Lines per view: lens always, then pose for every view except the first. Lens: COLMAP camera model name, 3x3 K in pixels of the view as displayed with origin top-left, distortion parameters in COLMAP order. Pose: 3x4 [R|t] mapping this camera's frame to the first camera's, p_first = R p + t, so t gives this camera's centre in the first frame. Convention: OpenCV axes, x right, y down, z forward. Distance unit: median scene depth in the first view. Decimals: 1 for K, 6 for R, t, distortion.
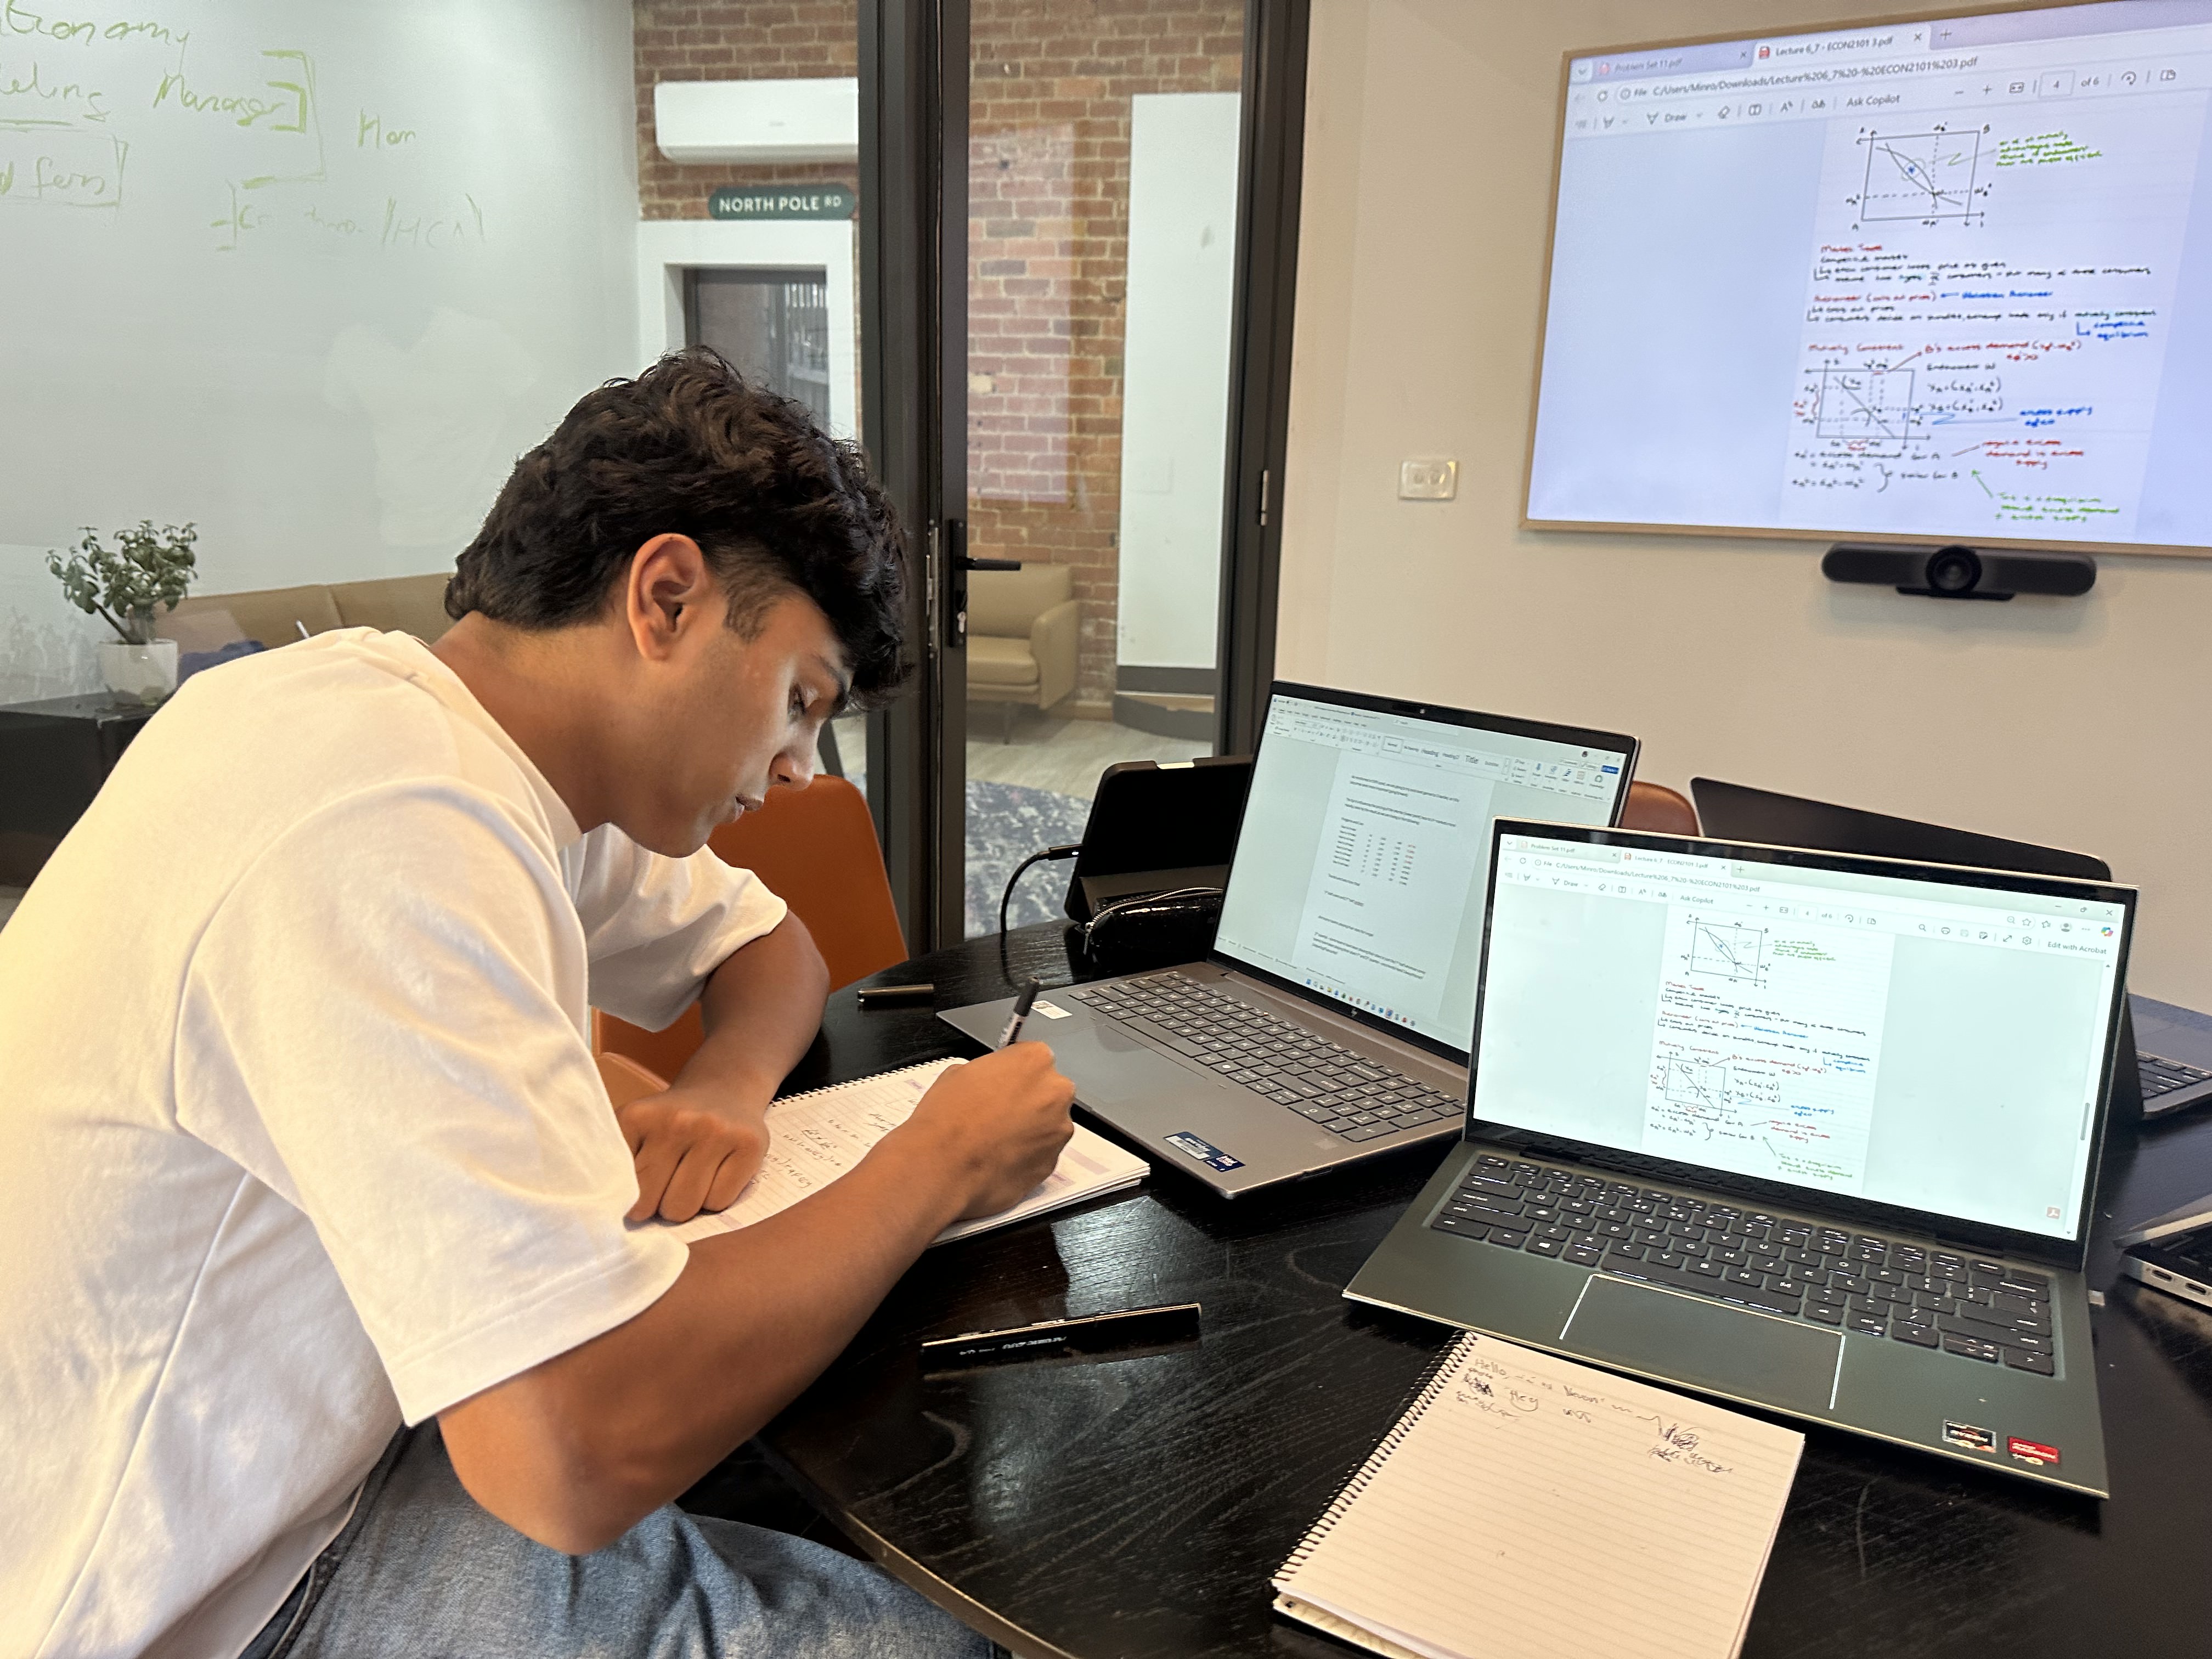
lens RADIAL K [[1500.6, 0, 1133.5], [0, 1500.6, 797.5], [0, 0, 1]] dist [0.057363, -0.040360]
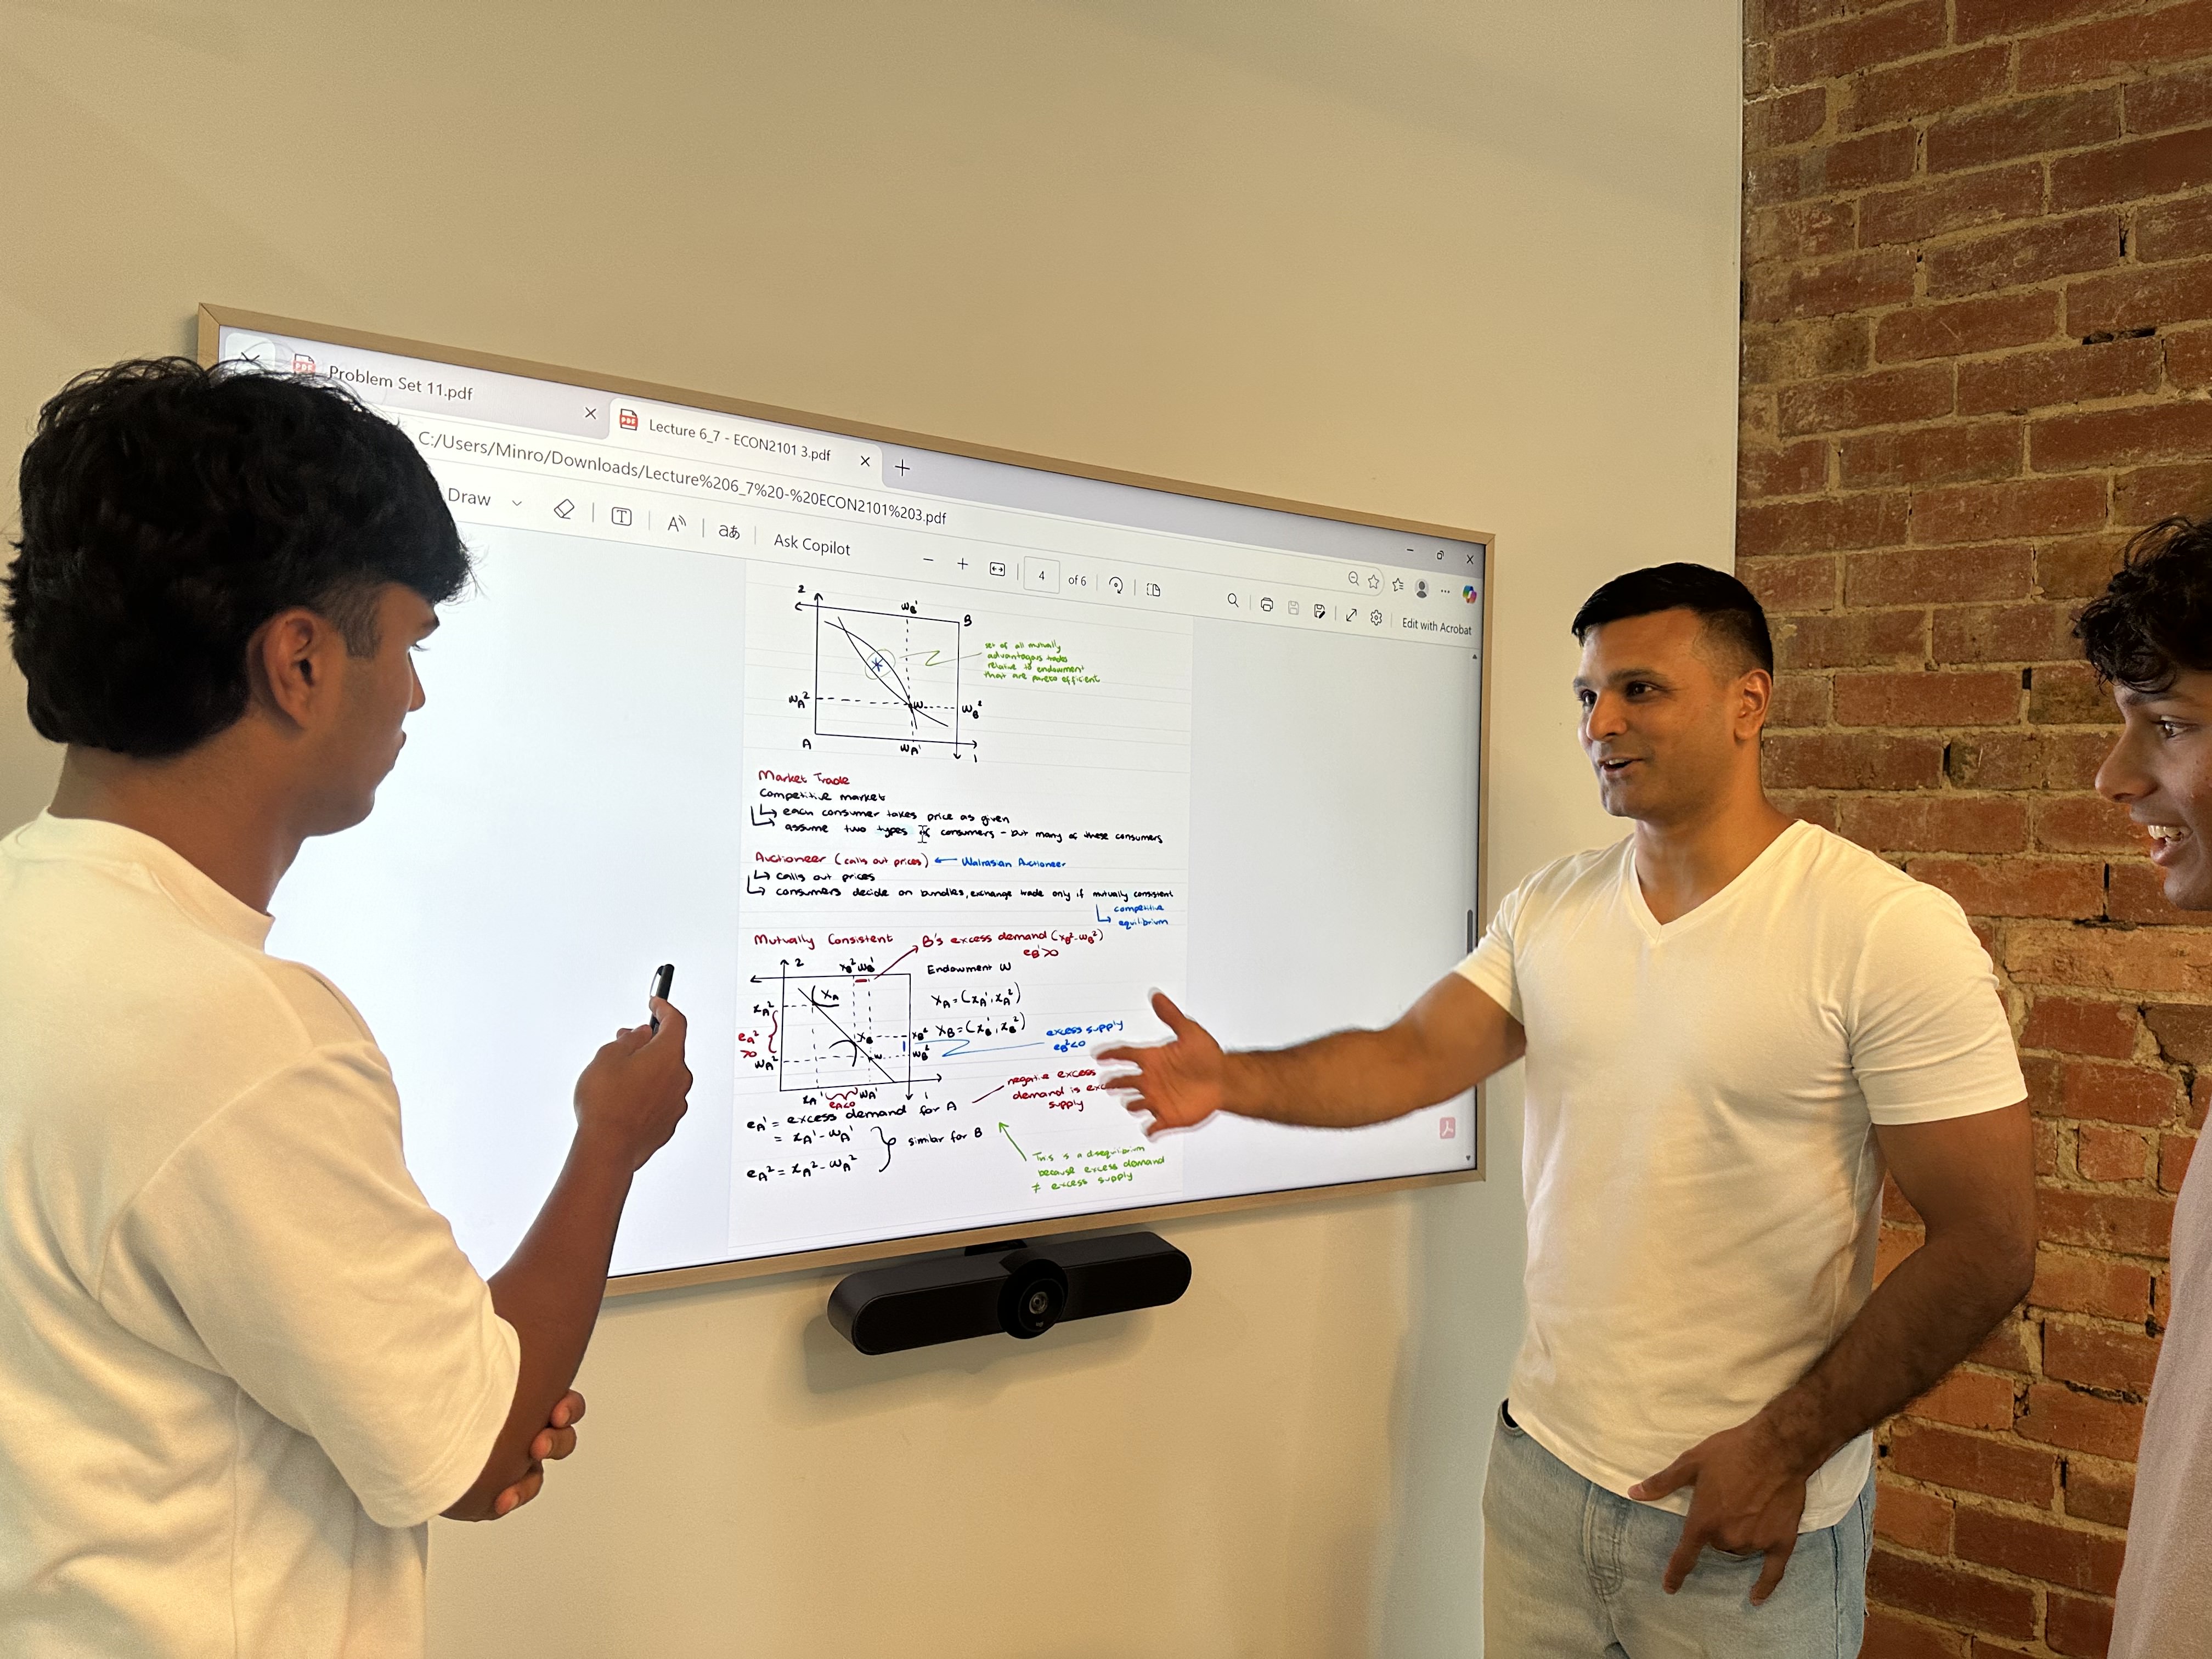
lens RADIAL K [[1500.6, 0, 966.5], [0, 1500.6, 786.5], [0, 0, 1]] dist [0.057363, -0.040360]
pose [[0.422452, -0.022374, 0.906109, -0.024669], [0.182923, 0.981230, -0.061054, -0.315324], [-0.887735, 0.191541, 0.418615, 0.715549]]
